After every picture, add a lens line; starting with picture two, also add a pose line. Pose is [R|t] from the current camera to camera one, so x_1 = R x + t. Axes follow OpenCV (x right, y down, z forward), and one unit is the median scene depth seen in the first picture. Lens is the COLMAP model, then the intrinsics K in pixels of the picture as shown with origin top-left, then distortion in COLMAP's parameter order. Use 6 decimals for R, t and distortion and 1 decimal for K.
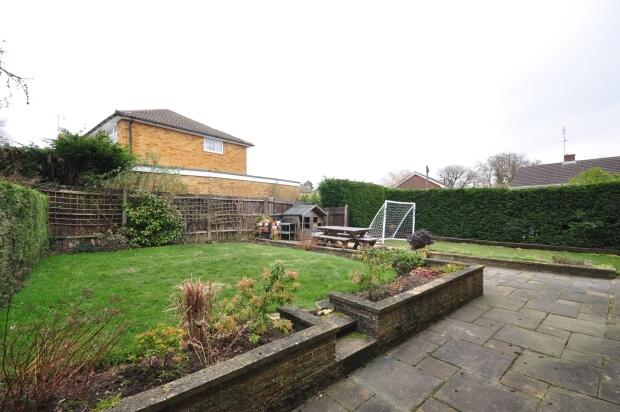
lens RADIAL K [[268.7, 0, 310.0], [0, 268.7, 206.0], [0, 0, 1]] dist [-0.001241, -0.000069]
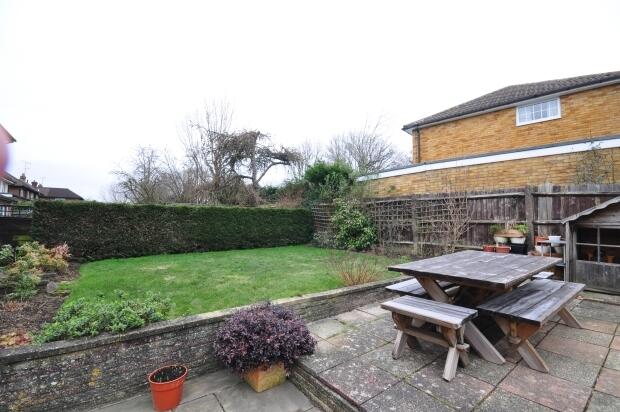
lens RADIAL K [[268.7, 0, 310.0], [0, 268.7, 206.0], [0, 0, 1]] dist [-0.001241, -0.000069]
pose [[-0.052990, -0.054762, -0.997092, 0.352113], [0.019067, 0.998258, -0.055840, 0.023781], [0.998413, -0.021970, -0.051854, 0.639743]]
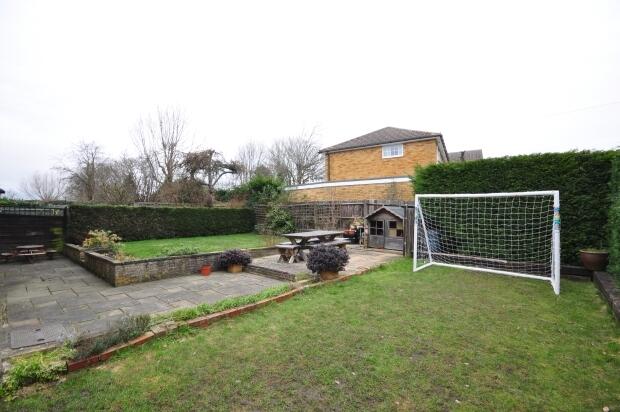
lens RADIAL K [[268.7, 0, 310.0], [0, 268.7, 206.0], [0, 0, 1]] dist [-0.001241, -0.000069]
pose [[0.151927, -0.030413, -0.987924, 0.775278], [0.018859, 0.999434, -0.027867, 0.013484], [0.988212, -0.014397, 0.152415, 0.669965]]
